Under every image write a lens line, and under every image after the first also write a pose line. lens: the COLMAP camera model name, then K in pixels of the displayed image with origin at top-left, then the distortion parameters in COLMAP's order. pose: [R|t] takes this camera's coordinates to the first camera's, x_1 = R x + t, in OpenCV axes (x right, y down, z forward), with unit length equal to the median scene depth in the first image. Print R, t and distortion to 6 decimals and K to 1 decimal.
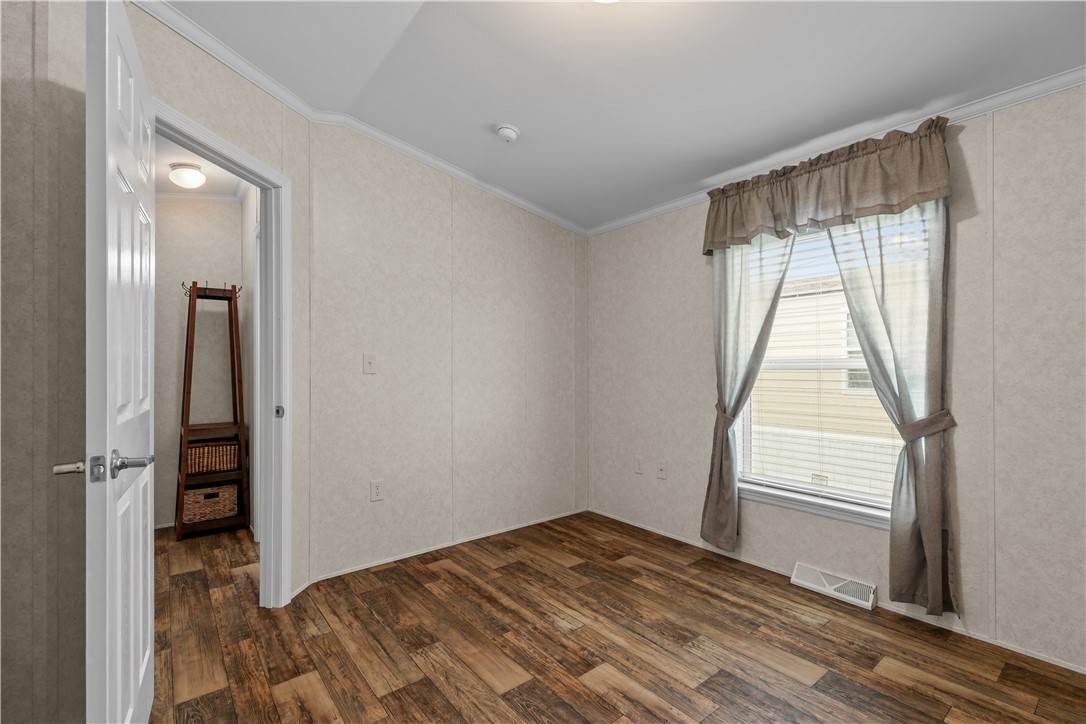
lens RADIAL K [[489.5, 0, 556.2], [0, 489.5, 347.7], [0, 0, 1]] dist [0.001781, -0.000685]
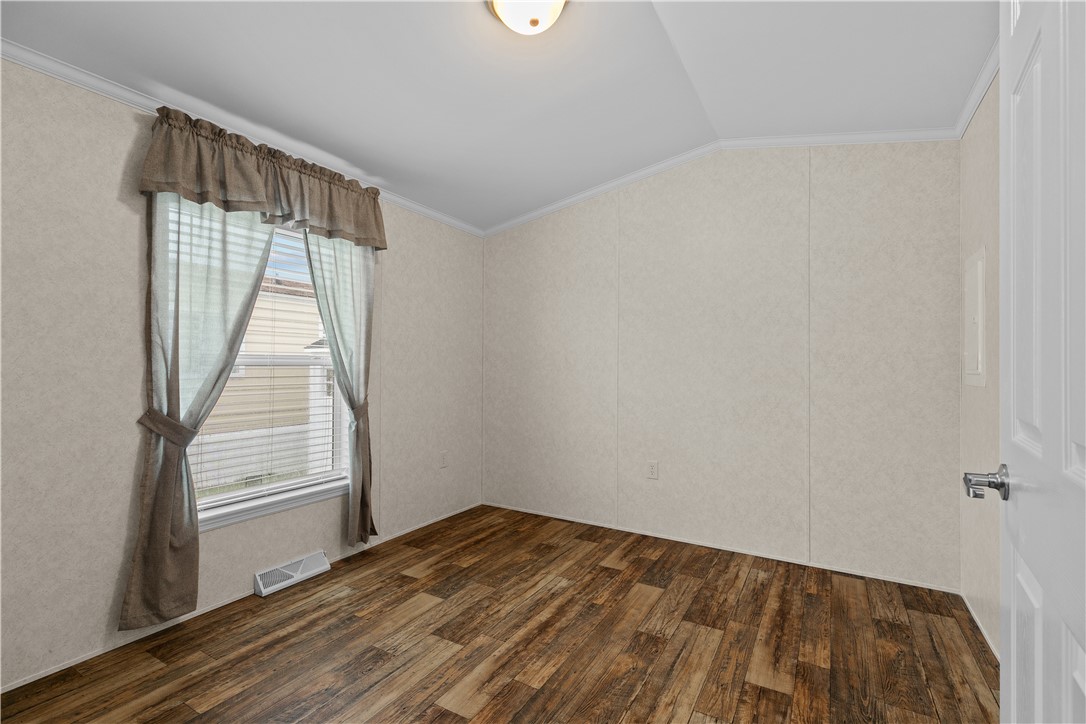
lens RADIAL K [[481.1, 0, 560.2], [0, 481.1, 354.2], [0, 0, 1]] dist [0.023560, -0.000155]
pose [[-0.361660, 0.018605, 0.932124, -1.087623], [-0.037310, 0.998711, -0.034410, 0.059896], [-0.931563, -0.047222, -0.360500, 1.477704]]
